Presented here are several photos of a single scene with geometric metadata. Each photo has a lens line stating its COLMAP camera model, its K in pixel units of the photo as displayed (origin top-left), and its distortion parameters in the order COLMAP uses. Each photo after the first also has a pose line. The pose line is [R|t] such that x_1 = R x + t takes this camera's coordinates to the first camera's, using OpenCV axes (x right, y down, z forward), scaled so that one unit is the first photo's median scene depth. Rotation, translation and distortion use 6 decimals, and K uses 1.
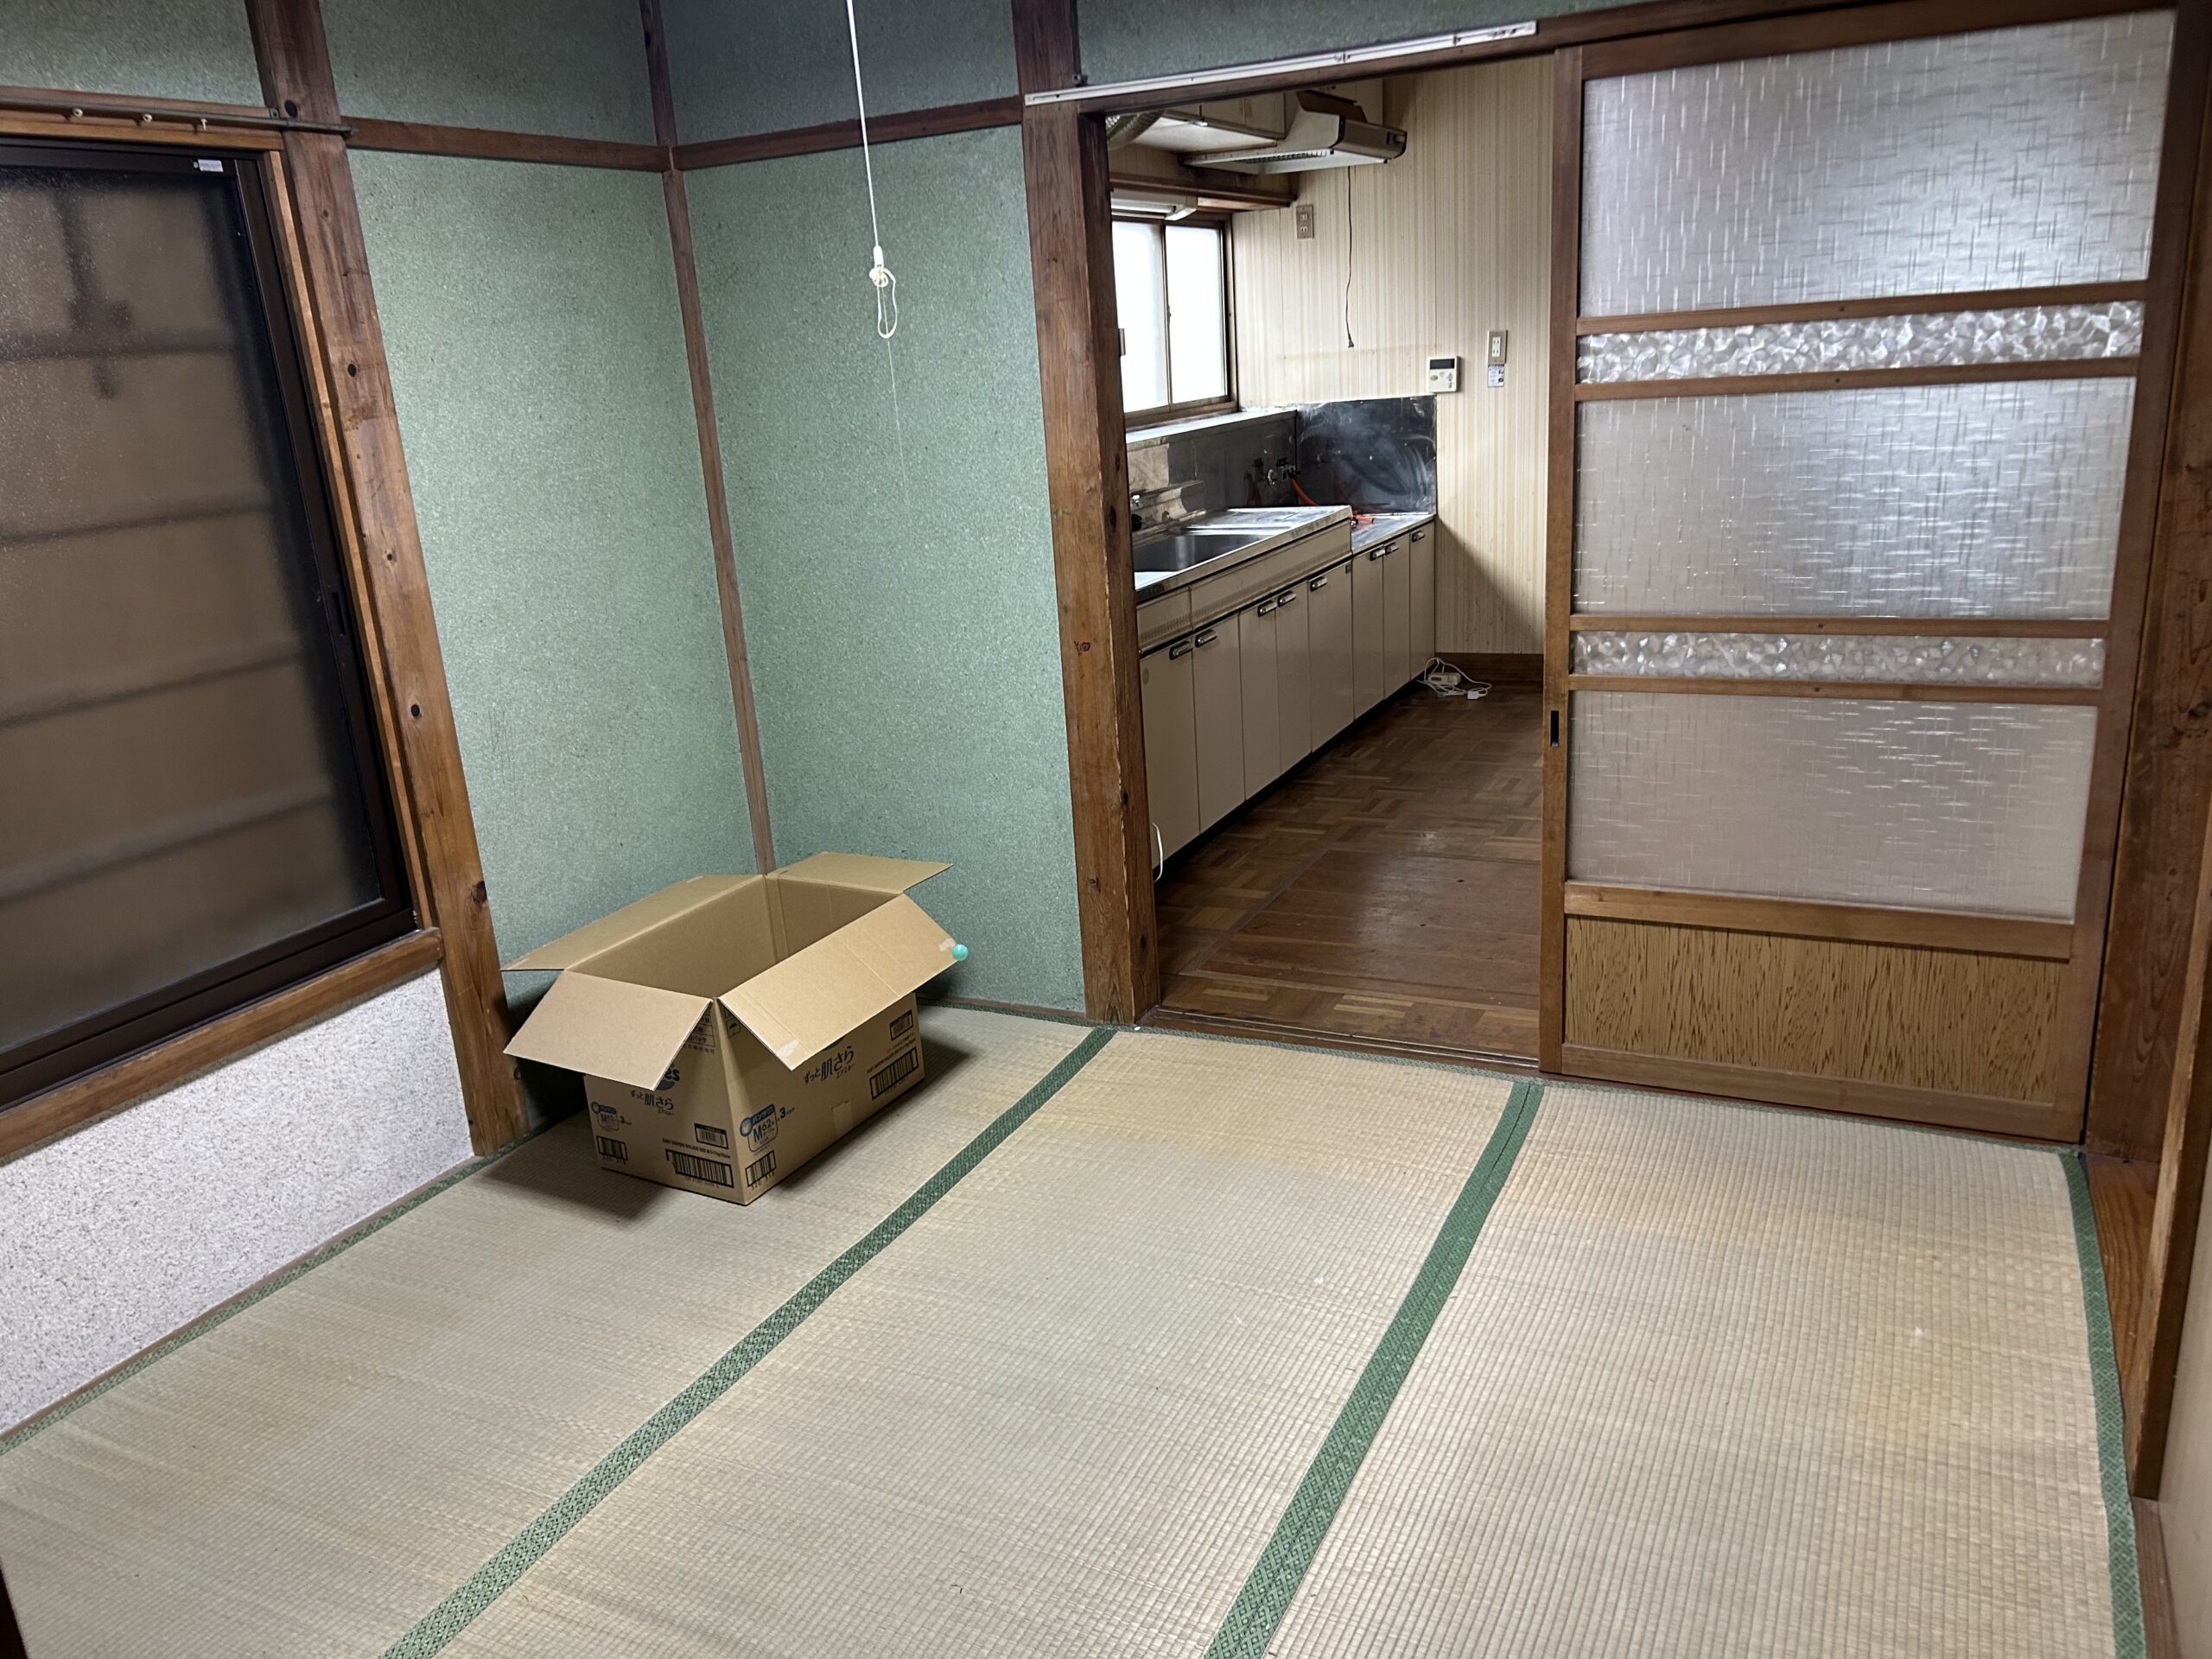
lens RADIAL K [[1667.3, 0, 1097.0], [0, 1667.3, 834.9], [0, 0, 1]] dist [0.013938, -0.000856]
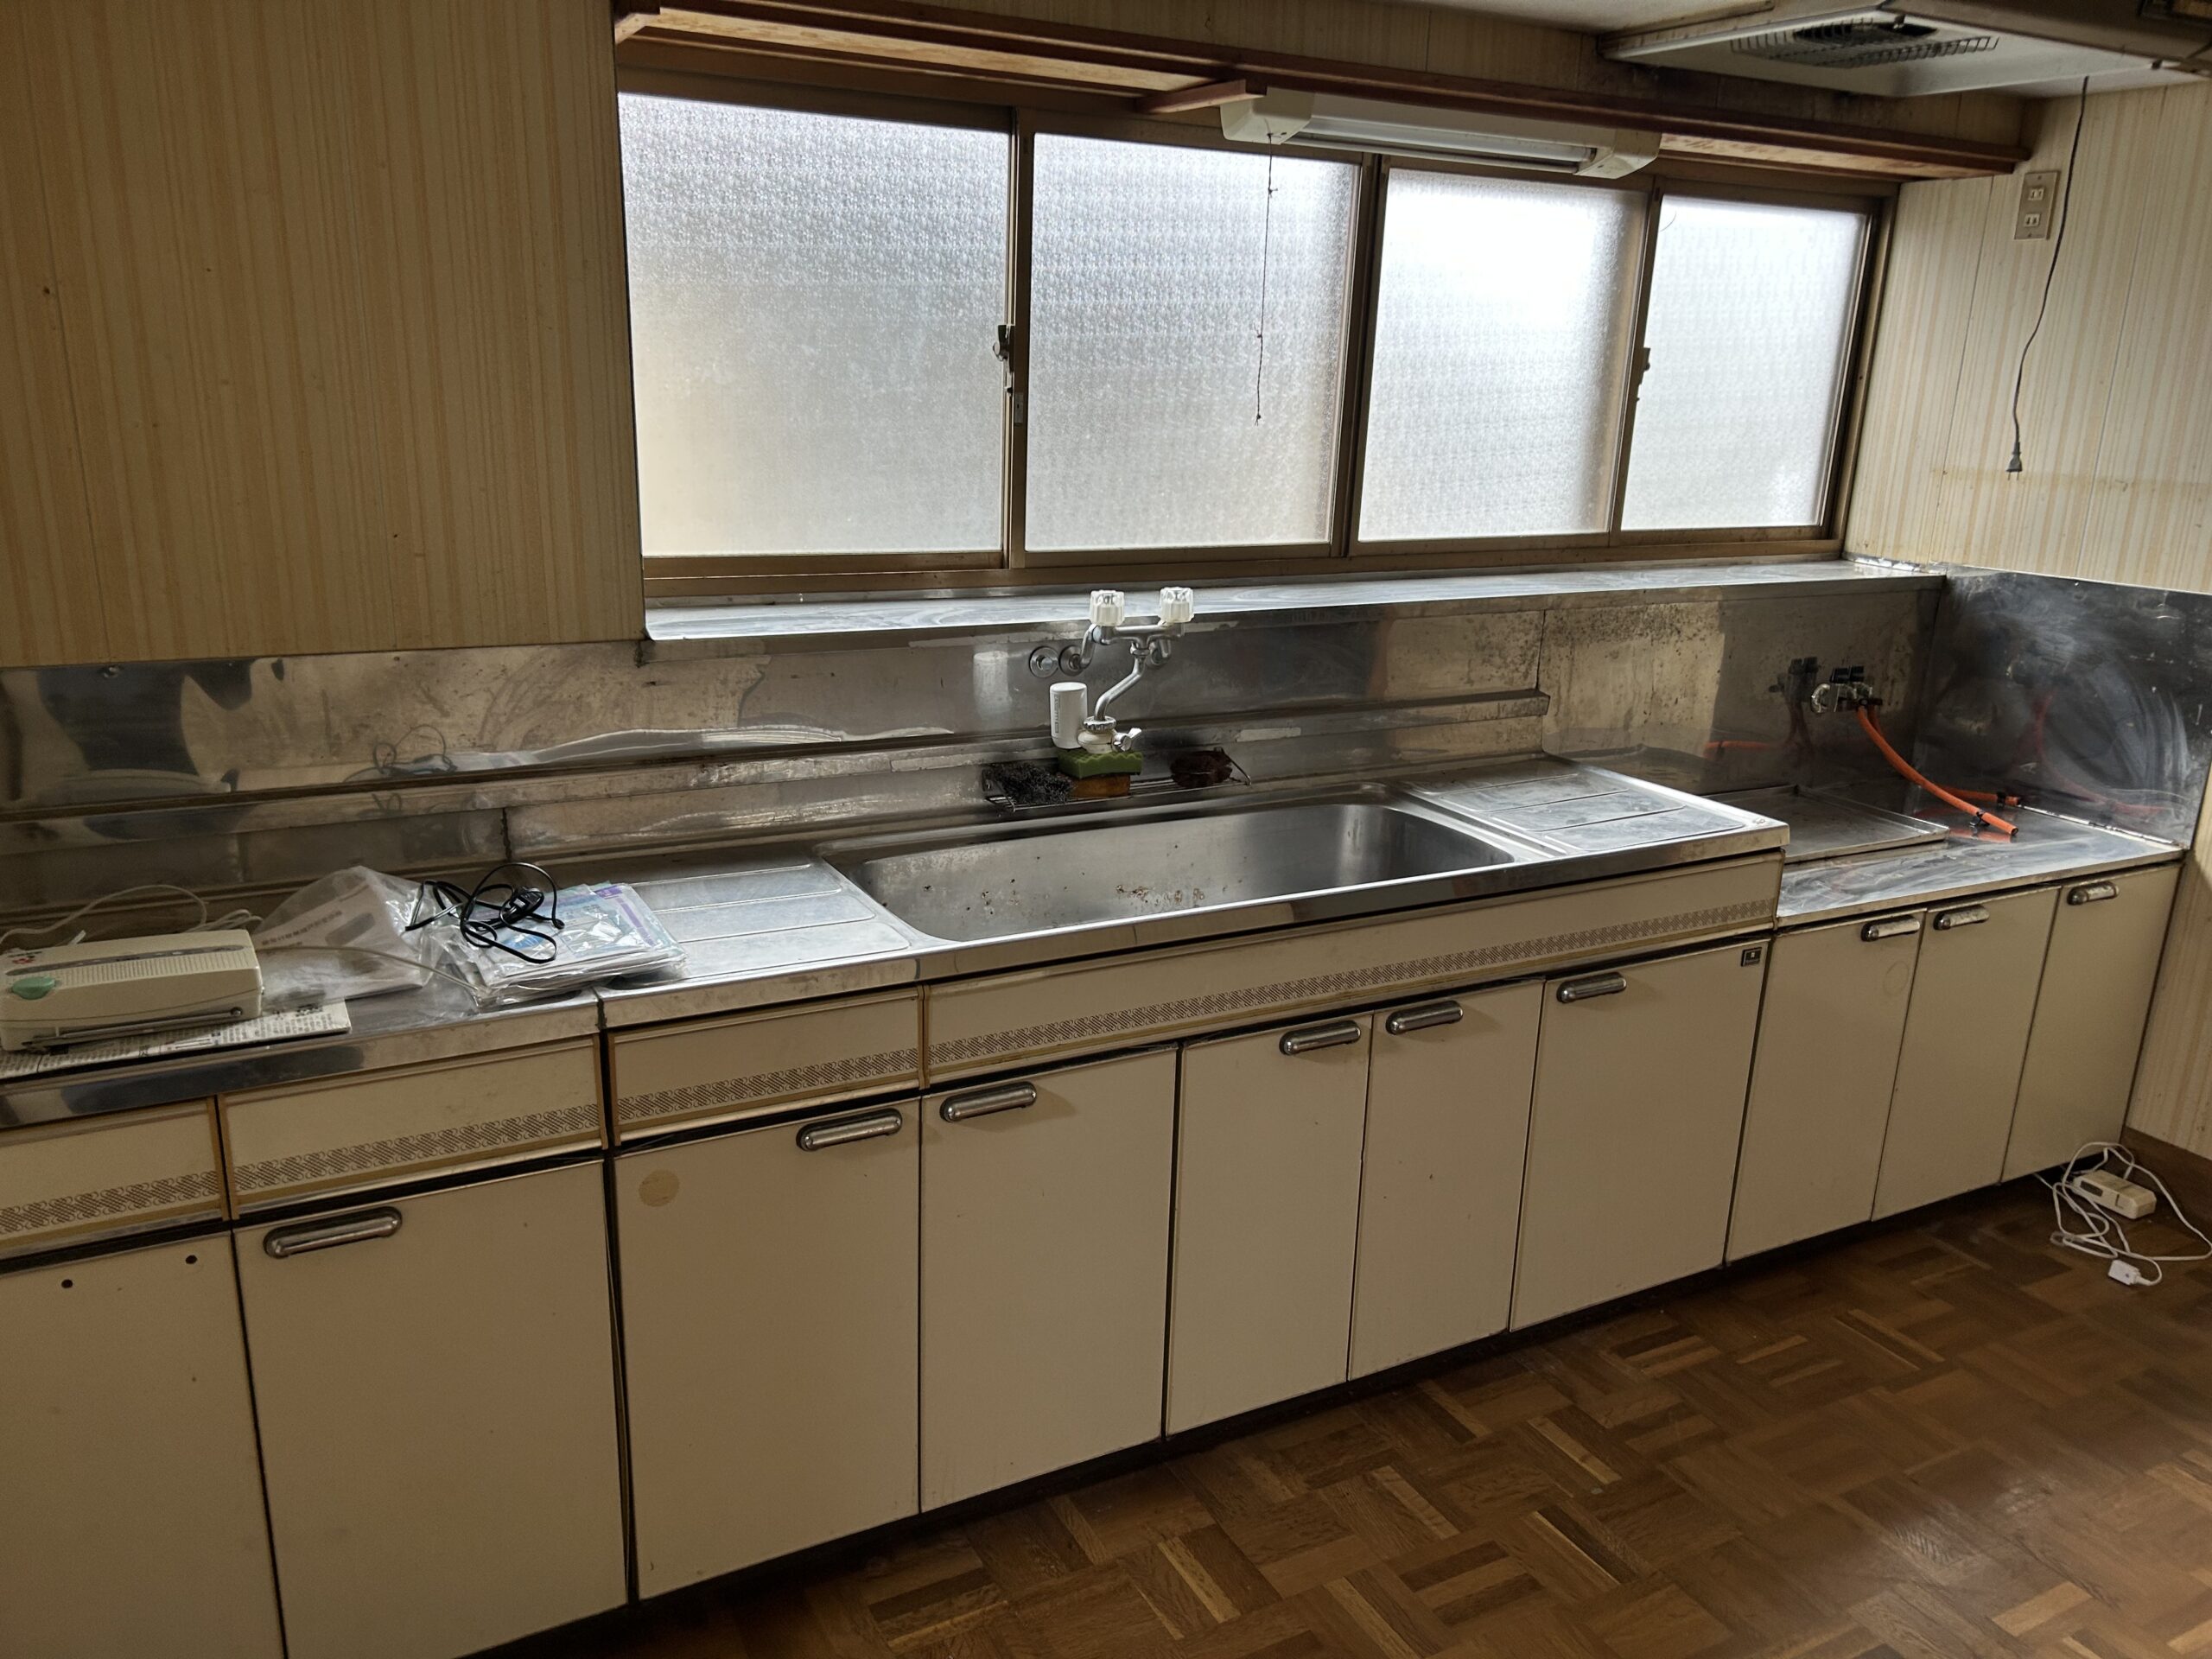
lens RADIAL K [[1667.3, 0, 1109.4], [0, 1667.3, 824.7], [0, 0, 1]] dist [0.013938, -0.000856]
pose [[0.804701, 0.244305, -0.541083, 0.214860], [-0.247174, 0.966526, 0.068798, -0.158887], [0.539779, 0.078380, 0.838150, 0.458105]]
